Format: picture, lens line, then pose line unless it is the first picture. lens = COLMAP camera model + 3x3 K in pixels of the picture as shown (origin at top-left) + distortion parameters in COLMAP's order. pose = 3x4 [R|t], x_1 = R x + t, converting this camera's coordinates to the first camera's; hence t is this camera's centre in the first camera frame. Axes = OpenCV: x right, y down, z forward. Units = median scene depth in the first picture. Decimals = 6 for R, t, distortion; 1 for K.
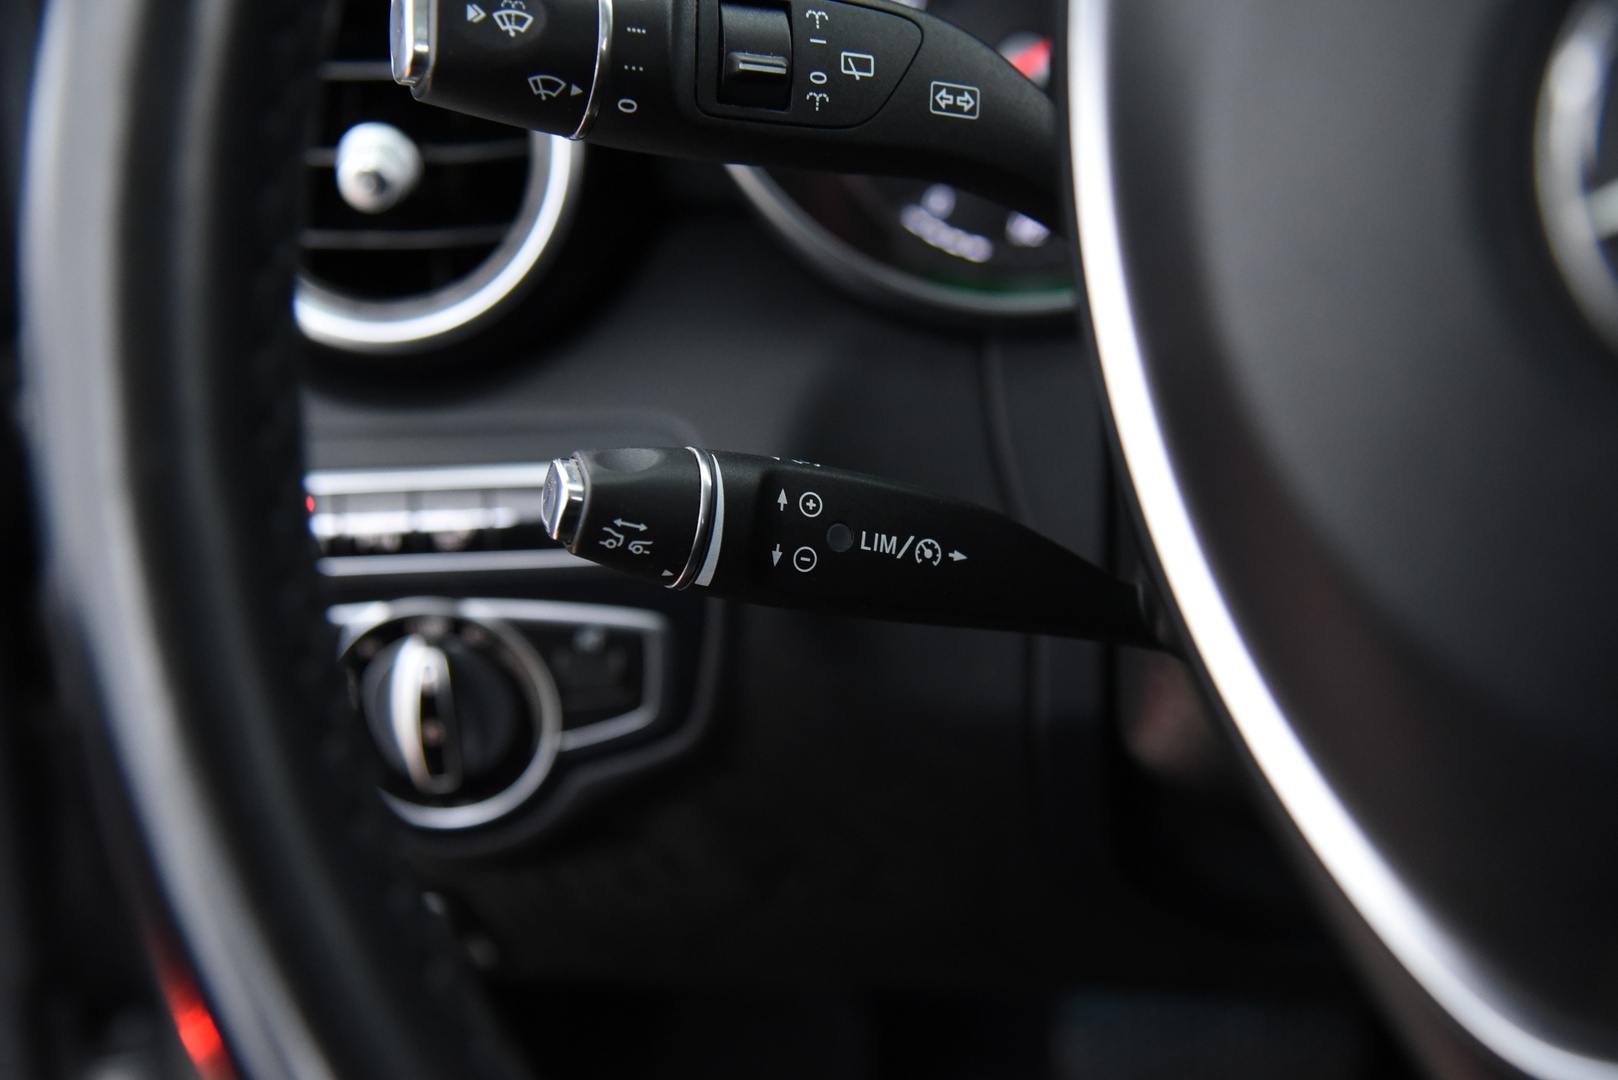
lens RADIAL K [[2236.3, 0, 809.1], [0, 2236.3, 540.0], [0, 0, 1]] dist [-0.000506, 0.000000]
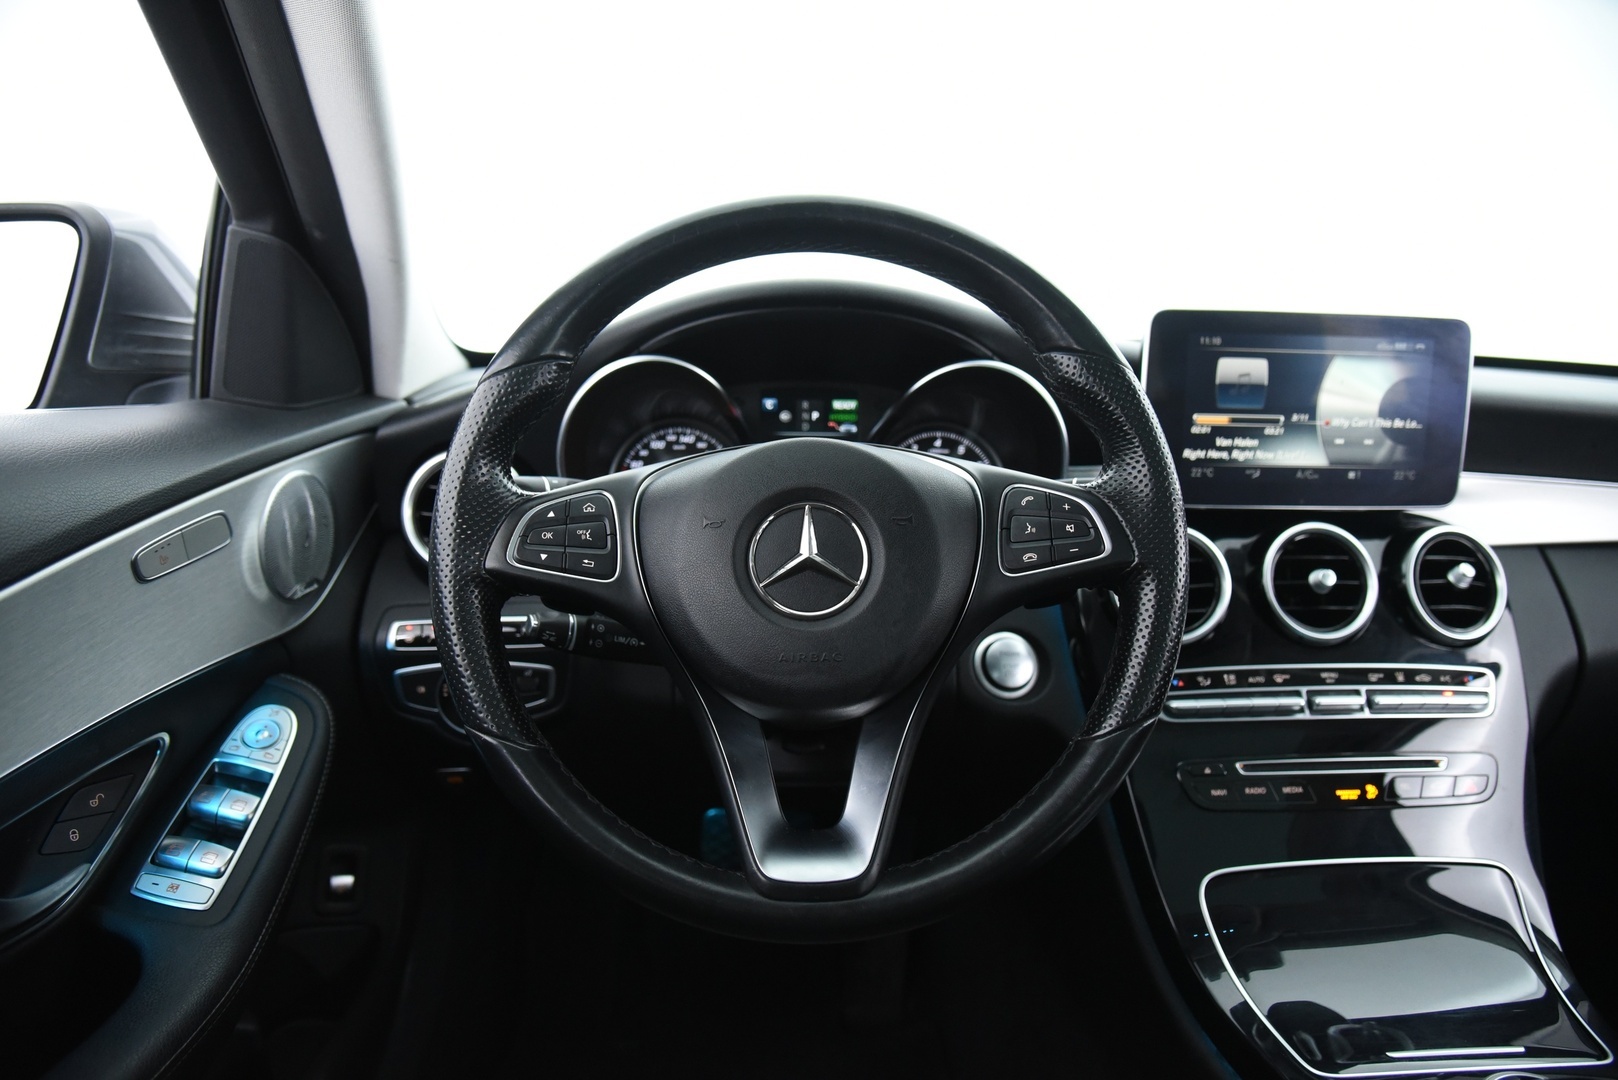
lens RADIAL K [[1227.8, 0, 810.0], [0, 1227.8, 537.1], [0, 0, 1]] dist [0.001681, 0.001007]
pose [[0.989757, 0.030542, 0.139455, 0.053818], [-0.018845, 0.996250, -0.084442, -0.001506], [-0.141511, 0.080949, 0.986621, -1.011688]]
